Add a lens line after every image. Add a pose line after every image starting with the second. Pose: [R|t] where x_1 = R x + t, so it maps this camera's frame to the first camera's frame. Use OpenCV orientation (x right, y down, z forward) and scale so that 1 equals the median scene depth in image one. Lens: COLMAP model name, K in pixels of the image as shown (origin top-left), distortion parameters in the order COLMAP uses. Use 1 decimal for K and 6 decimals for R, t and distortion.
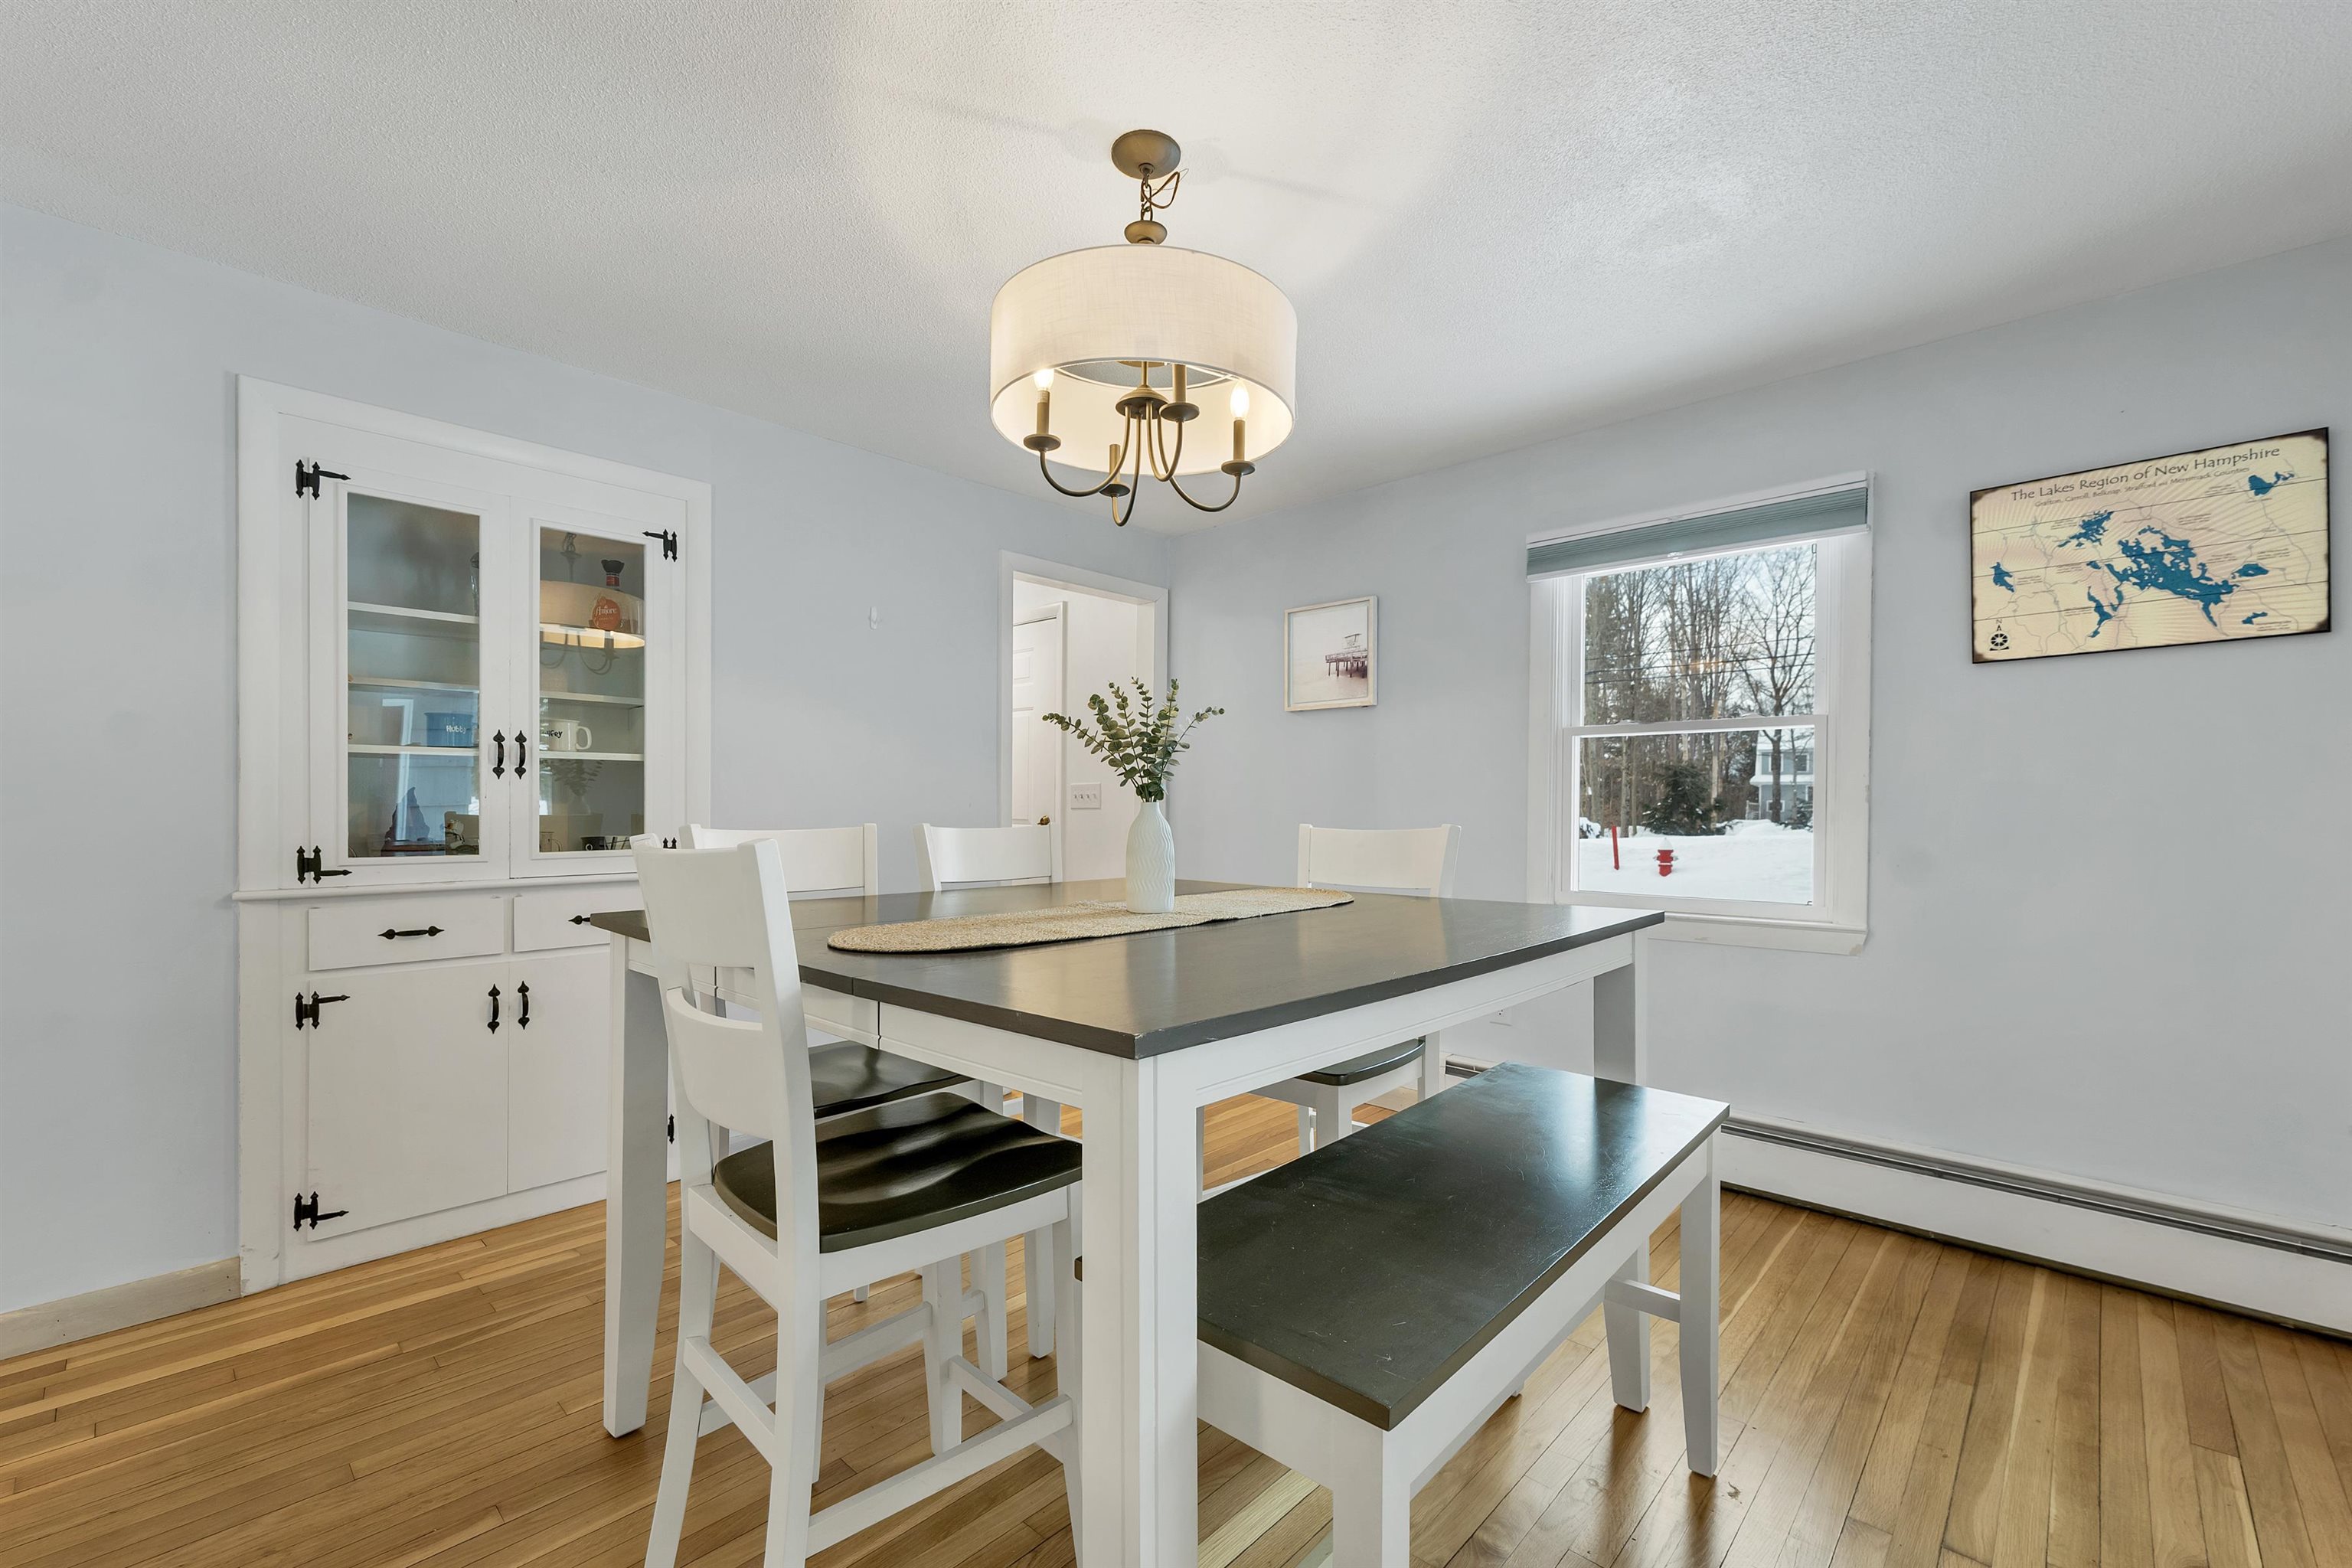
lens RADIAL K [[979.9, 0, 1166.6], [0, 979.9, 803.5], [0, 0, 1]] dist [0.001416, 0.000375]
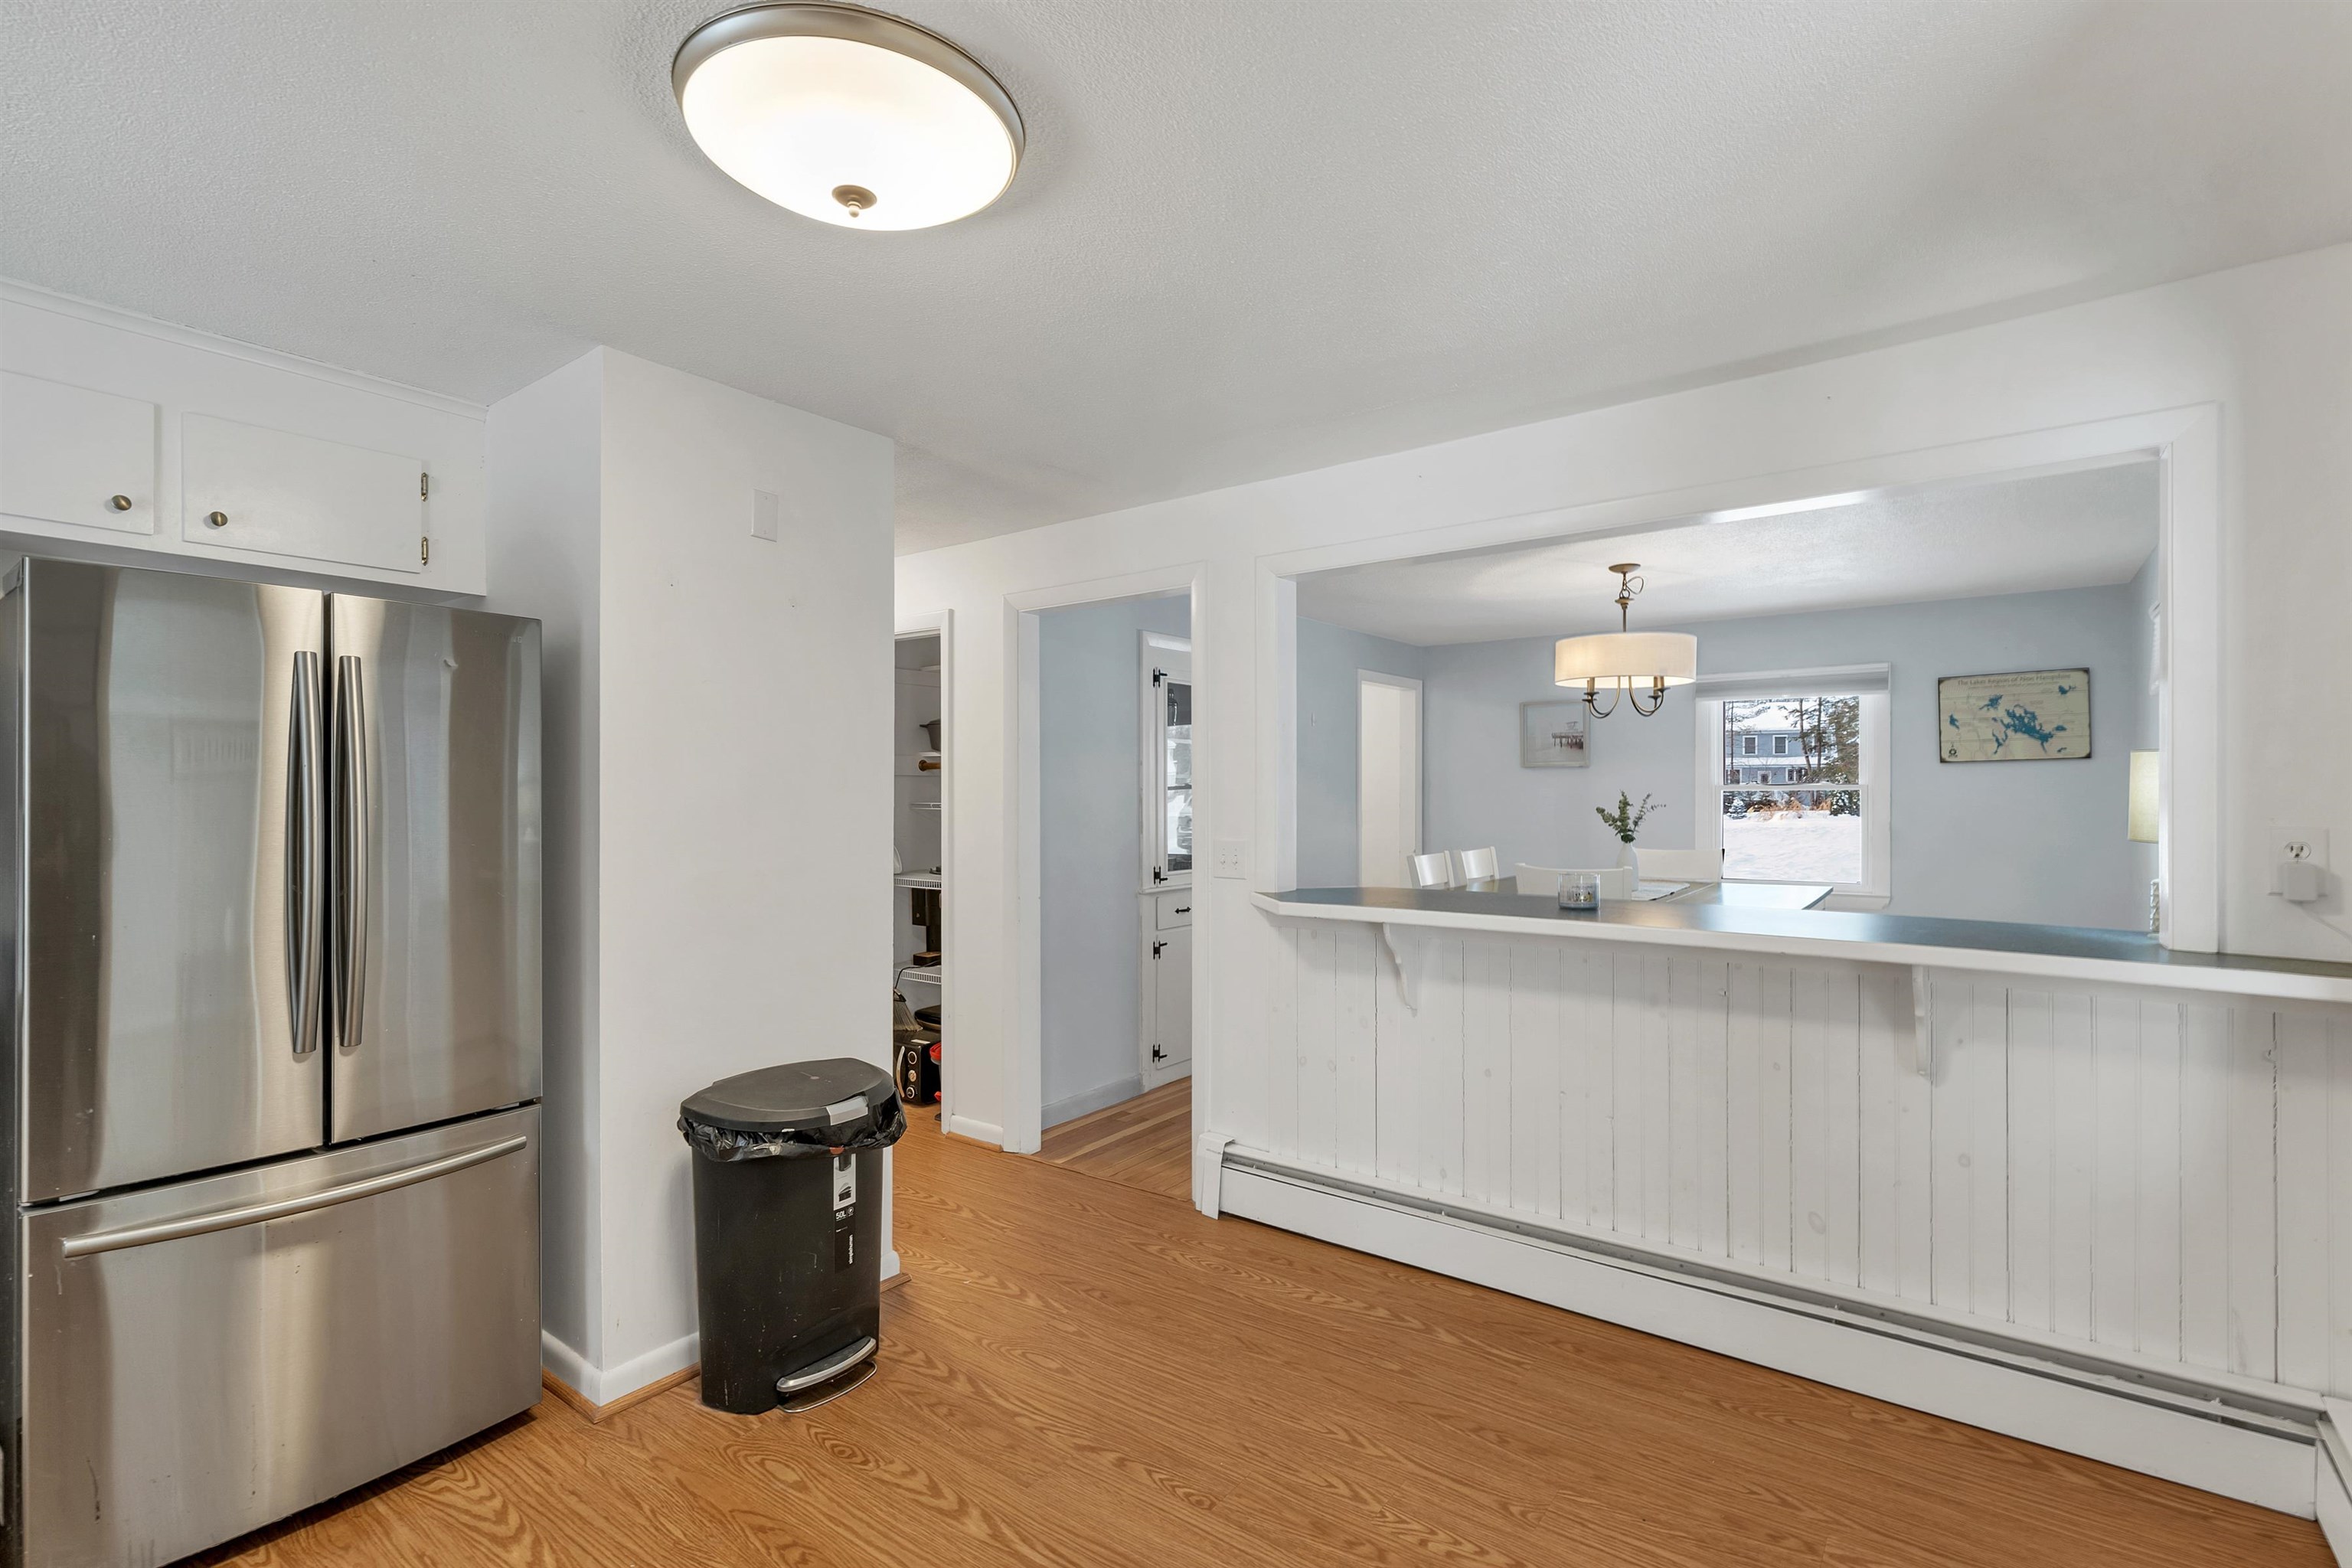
lens RADIAL K [[1073.3, 0, 1181.8], [0, 1073.3, 788.0], [0, 0, 1]] dist [0.004076, 0.000160]
pose [[0.994223, -0.006503, 0.107136, -1.050804], [0.007018, 0.999966, -0.004430, -0.100692], [-0.107104, 0.005156, 0.994234, -1.121185]]
